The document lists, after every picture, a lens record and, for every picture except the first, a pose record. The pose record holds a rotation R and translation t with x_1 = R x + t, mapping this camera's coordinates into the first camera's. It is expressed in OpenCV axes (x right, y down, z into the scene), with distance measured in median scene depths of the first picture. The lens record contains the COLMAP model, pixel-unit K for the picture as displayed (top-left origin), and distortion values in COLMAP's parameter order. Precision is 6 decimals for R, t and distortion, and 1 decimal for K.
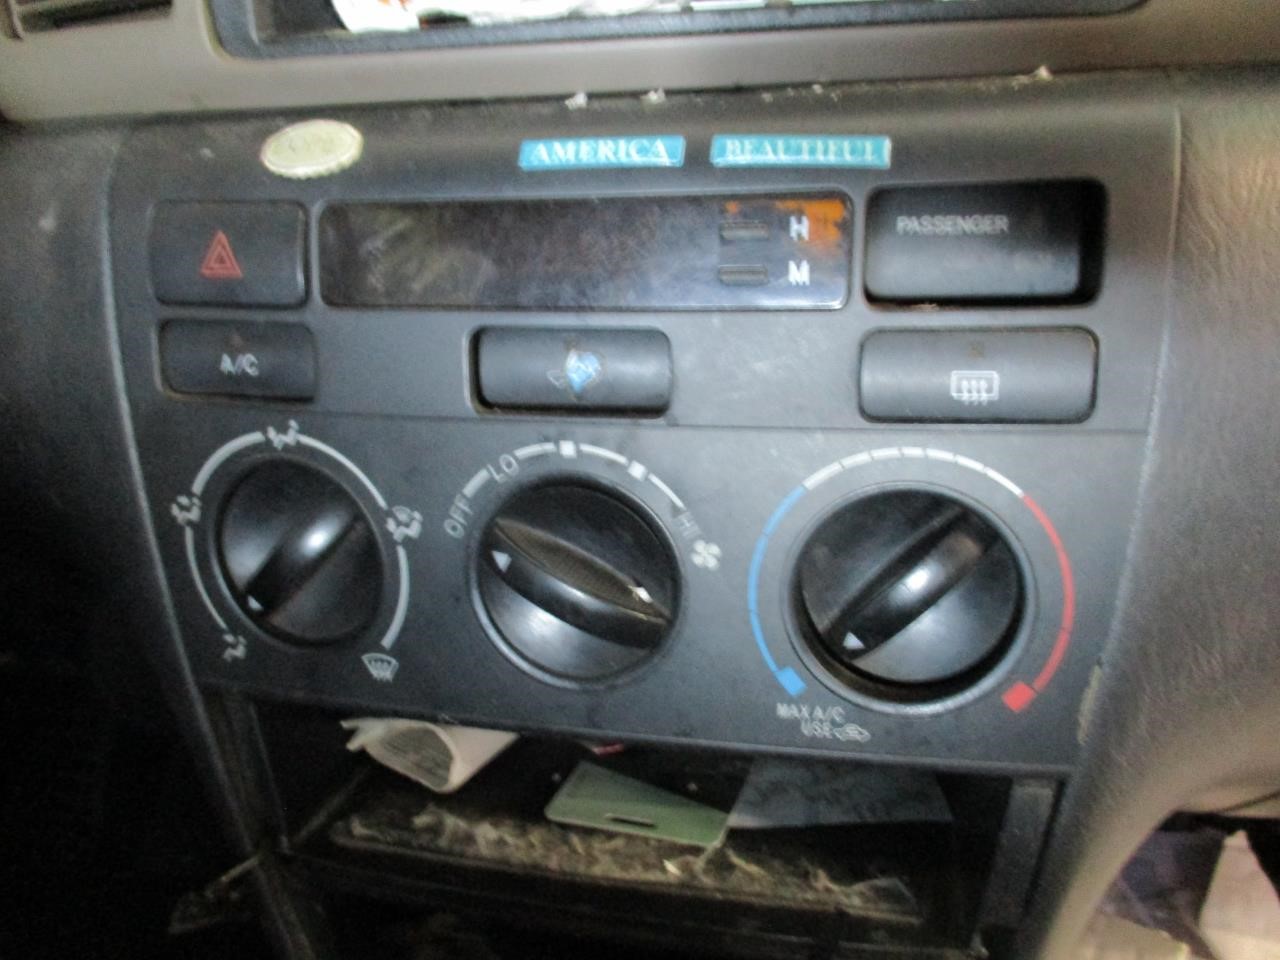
lens RADIAL K [[1085.5, 0, 636.6], [0, 1085.5, 418.0], [0, 0, 1]] dist [-0.015907, 0.007518]
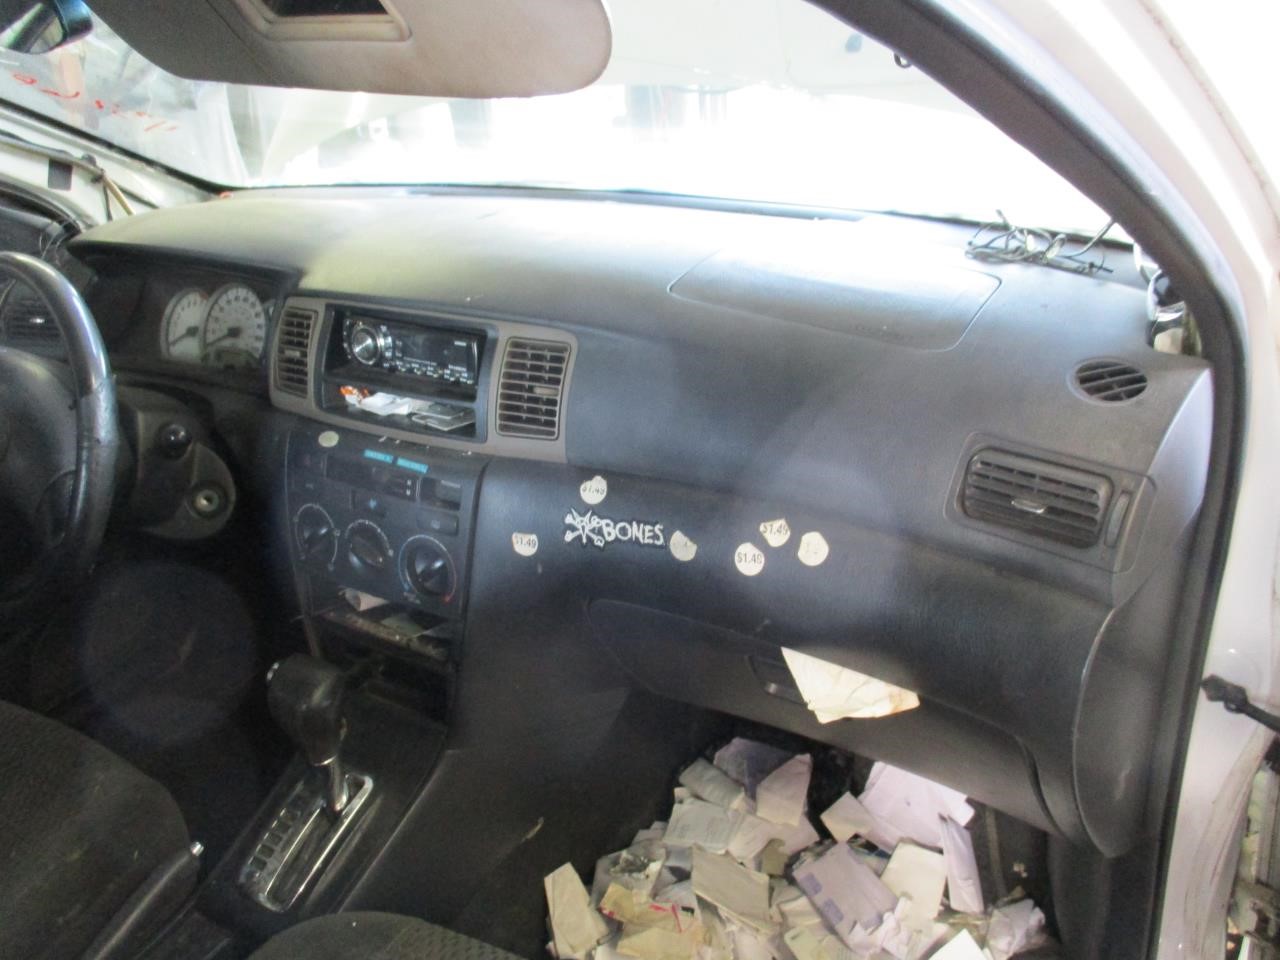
lens RADIAL K [[1085.5, 0, 636.6], [0, 1085.5, 418.0], [0, 0, 1]] dist [-0.015907, 0.007518]
pose [[0.946392, 0.139854, -0.291176, 1.849857], [-0.139972, 0.989943, 0.020535, -0.533950], [0.291120, 0.021322, 0.956449, -2.405547]]
